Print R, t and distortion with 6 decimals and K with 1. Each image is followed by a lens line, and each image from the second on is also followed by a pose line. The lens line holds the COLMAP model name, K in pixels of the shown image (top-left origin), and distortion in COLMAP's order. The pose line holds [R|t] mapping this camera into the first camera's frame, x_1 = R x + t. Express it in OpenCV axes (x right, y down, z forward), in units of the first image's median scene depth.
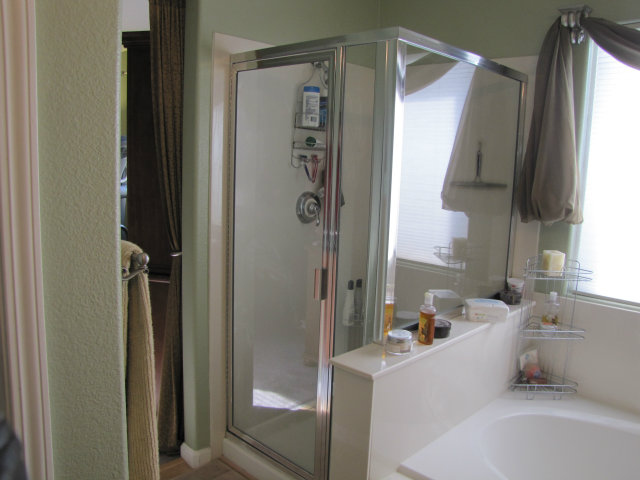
lens RADIAL K [[530.4, 0, 319.5], [0, 530.4, 235.5], [0, 0, 1]] dist [-0.187403, 0.158021]
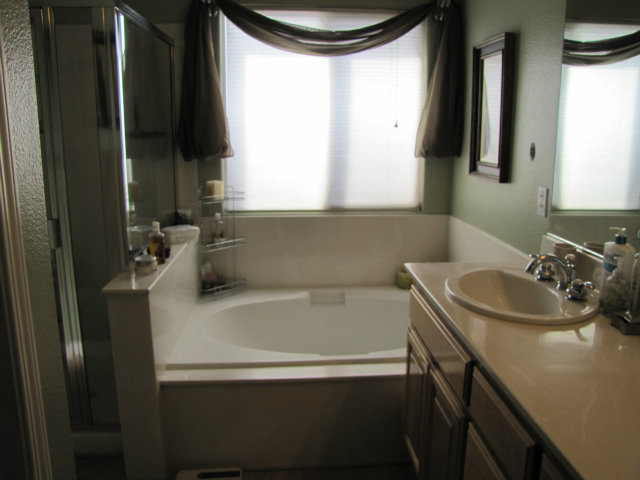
lens RADIAL K [[530.4, 0, 319.5], [0, 530.4, 235.5], [0, 0, 1]] dist [-0.187403, 0.158021]
pose [[0.680207, -0.185182, 0.709244, -0.314054], [0.123628, 0.982685, 0.138009, 0.015766], [-0.722520, -0.006192, 0.691322, -0.088761]]
